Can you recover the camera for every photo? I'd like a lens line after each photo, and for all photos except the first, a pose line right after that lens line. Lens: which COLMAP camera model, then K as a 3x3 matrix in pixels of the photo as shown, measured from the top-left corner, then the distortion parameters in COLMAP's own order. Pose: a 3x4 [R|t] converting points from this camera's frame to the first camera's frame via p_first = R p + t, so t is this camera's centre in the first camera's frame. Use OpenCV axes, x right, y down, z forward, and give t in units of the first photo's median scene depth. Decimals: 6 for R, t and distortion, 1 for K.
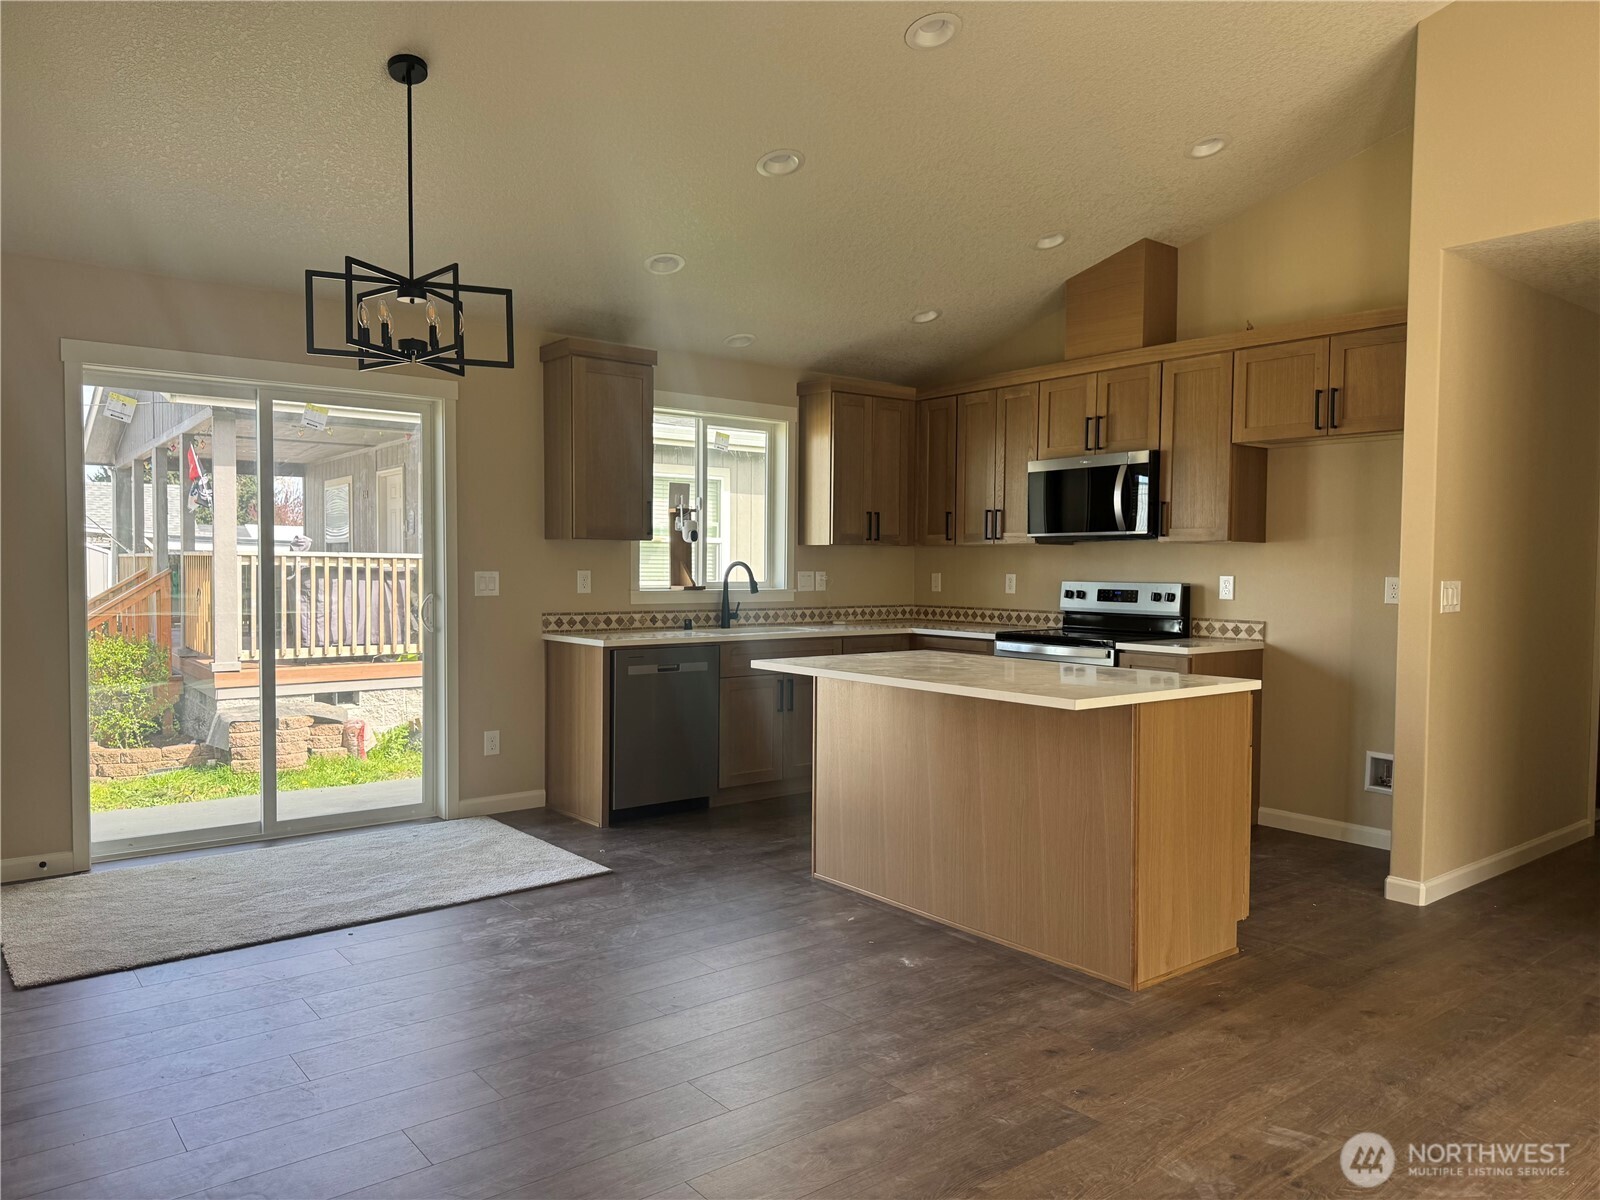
lens RADIAL K [[1129.7, 0, 807.8], [0, 1129.7, 602.4], [0, 0, 1]] dist [0.031152, -0.035057]
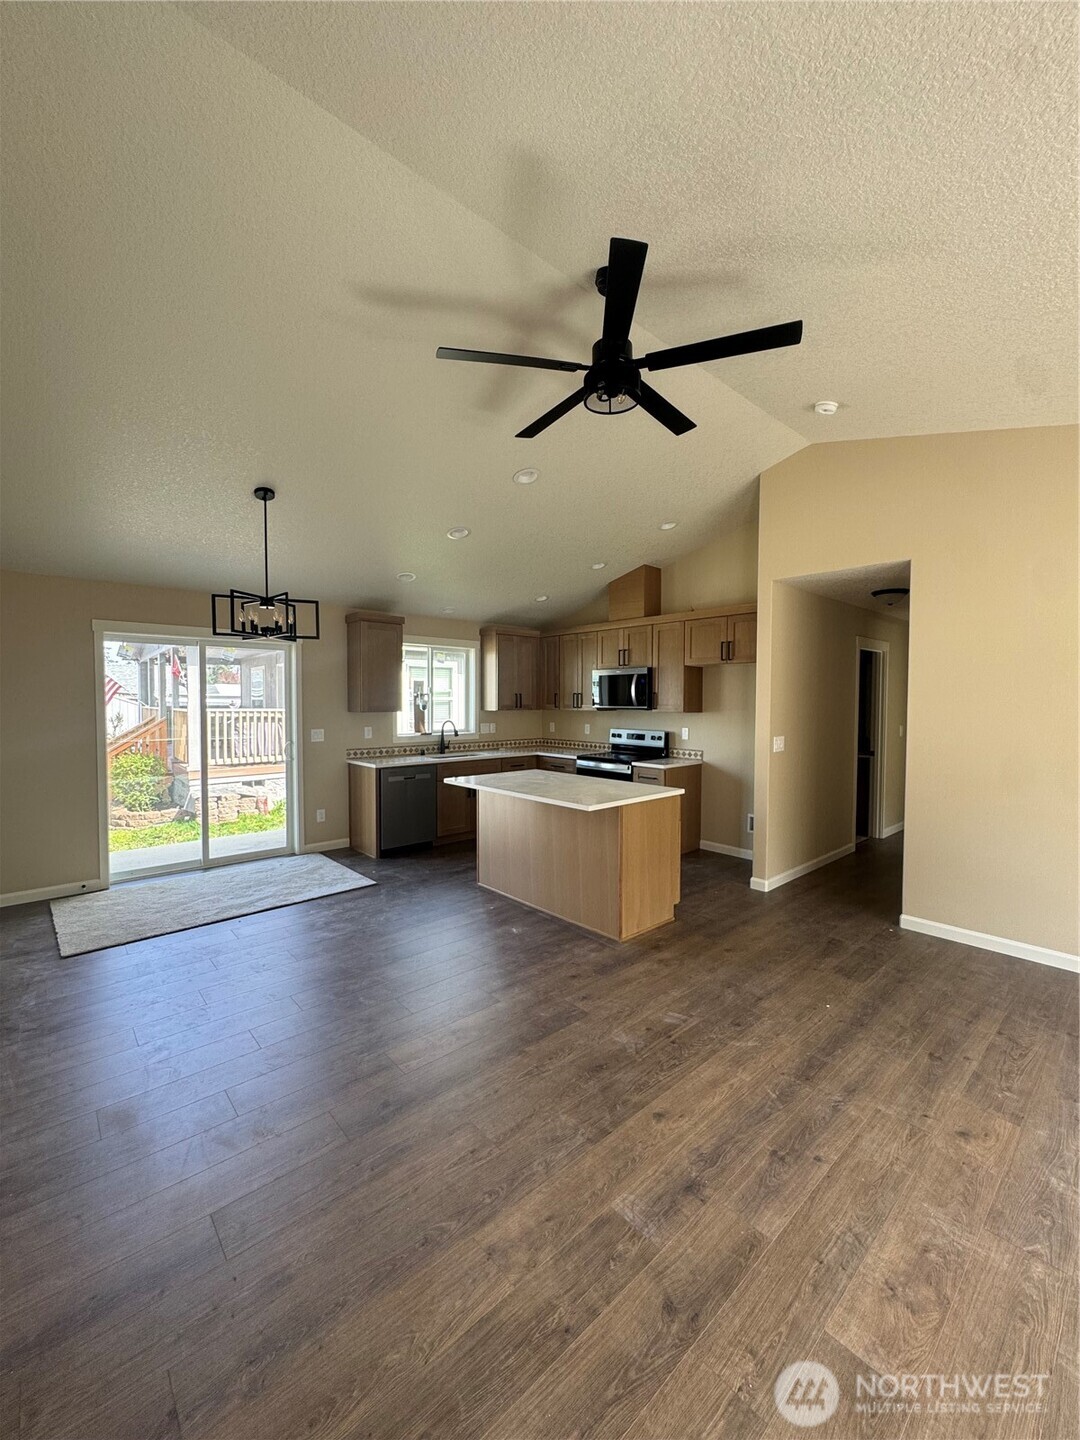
lens RADIAL K [[576.1, 0, 543.7], [0, 576.1, 716.7], [0, 0, 1]] dist [-0.007504, 0.001329]
pose [[0.998334, -0.007904, 0.057158, 0.061834], [0.008223, 0.999952, -0.005339, -0.047073], [-0.057113, 0.005800, 0.998351, -0.034602]]
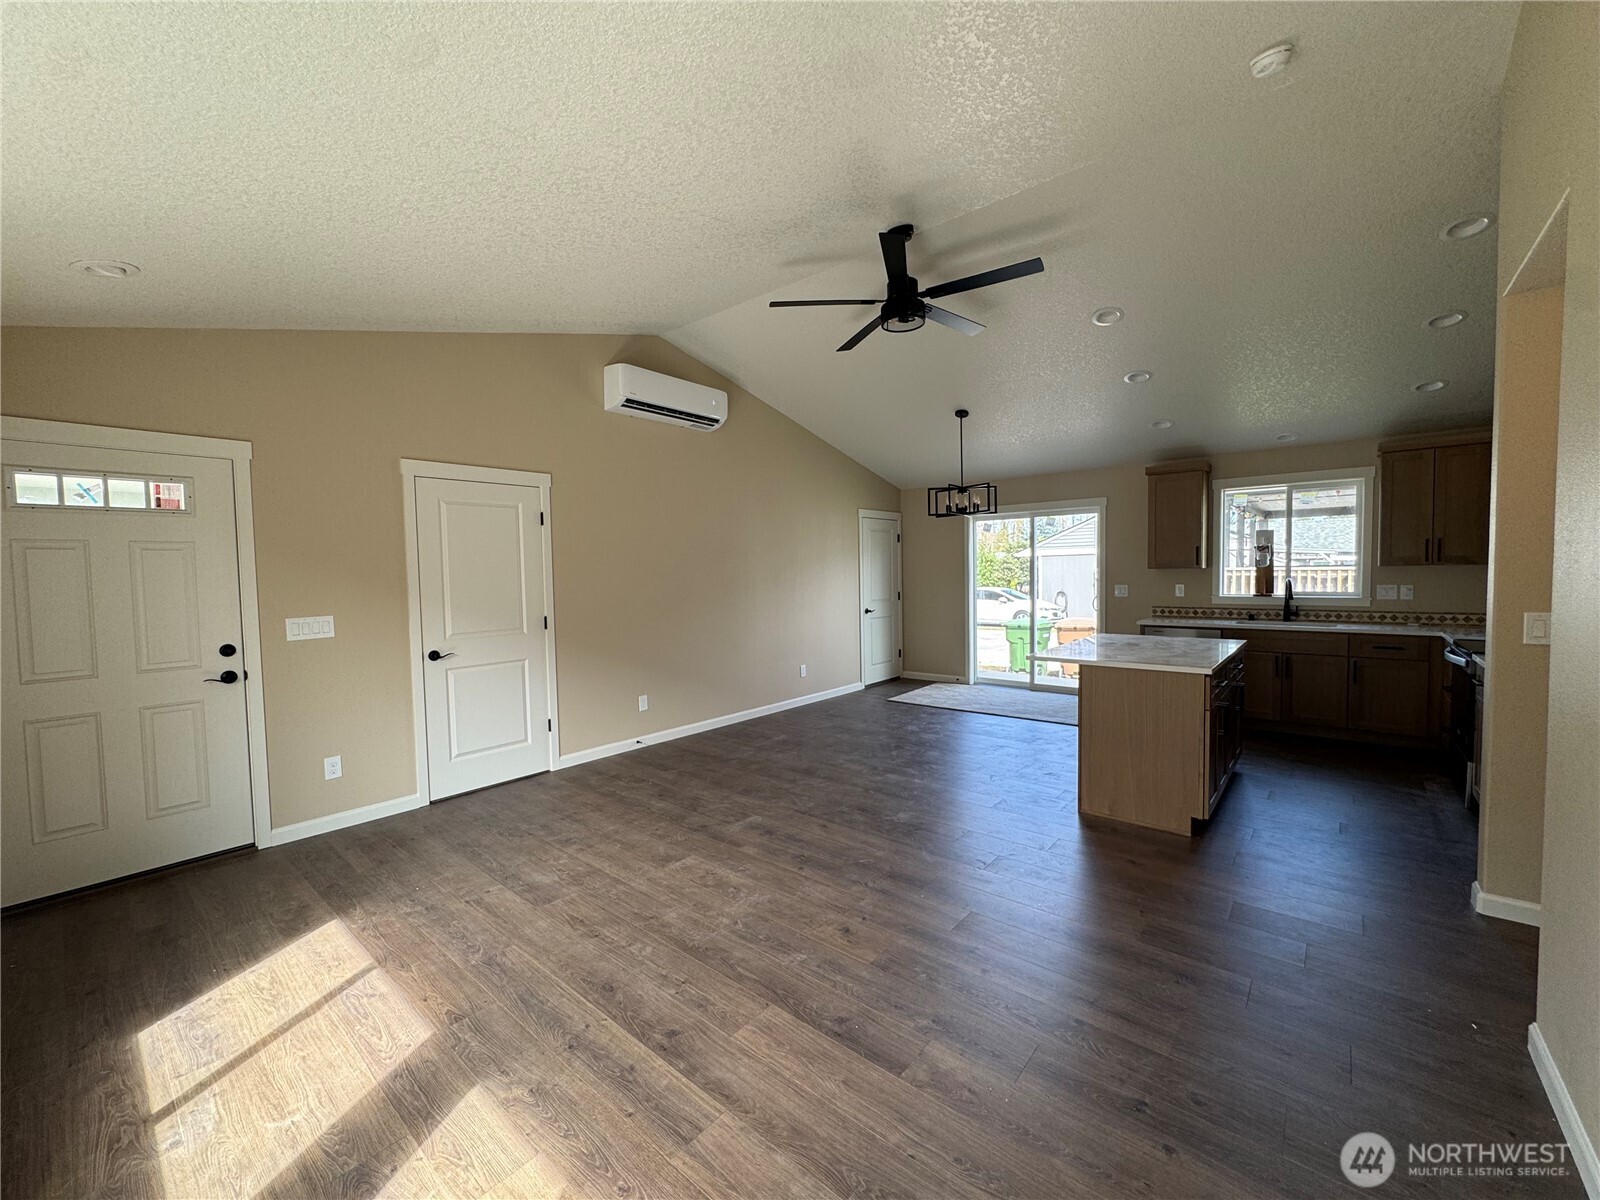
lens RADIAL K [[640.1, 0, 796.3], [0, 640.1, 596.2], [0, 0, 1]] dist [-0.007504, 0.001329]
pose [[0.191942, 0.031694, -0.980894, 0.862458], [-0.014634, 0.999460, 0.029431, -0.037056], [0.981297, 0.008705, 0.192302, 0.209661]]
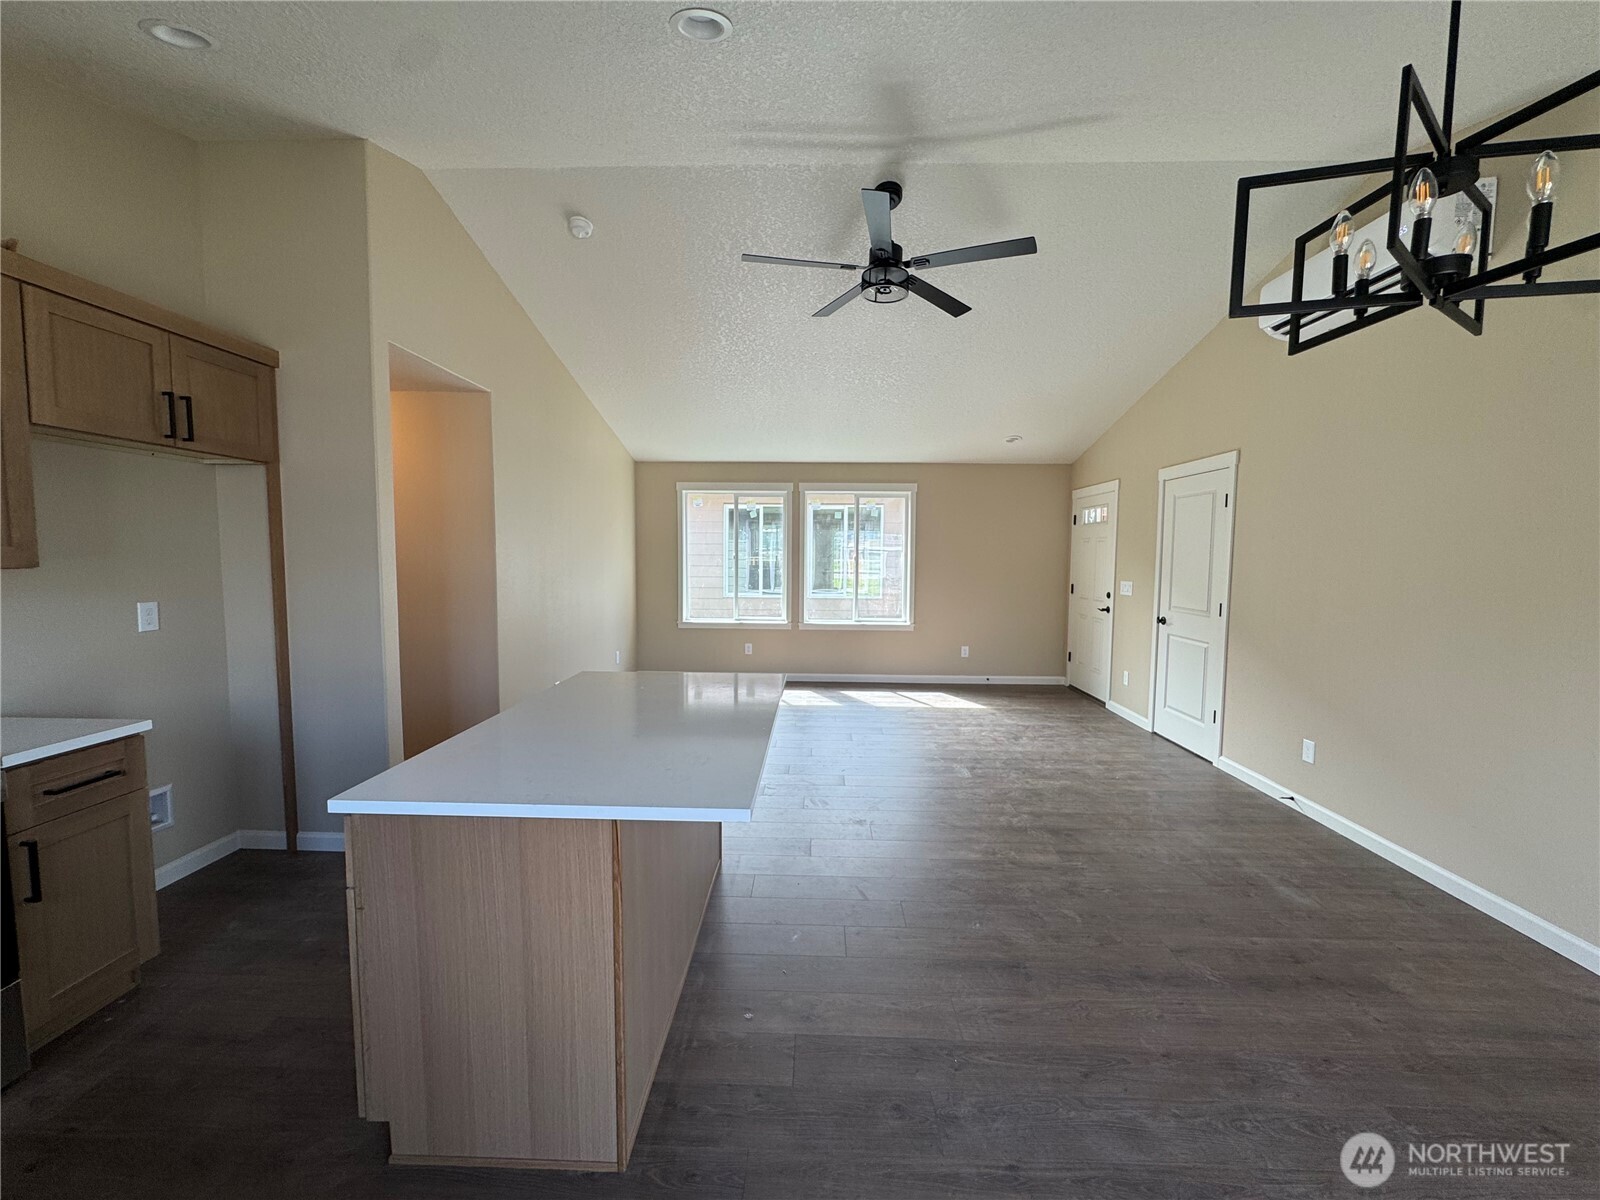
lens RADIAL K [[640.1, 0, 797.2], [0, 640.1, 600.1], [0, 0, 1]] dist [-0.007504, 0.001329]
pose [[-0.758571, -0.058460, 0.648963, -0.235880], [0.010104, 0.994792, 0.101423, -0.074270], [-0.651512, 0.083494, -0.754030, 1.071422]]
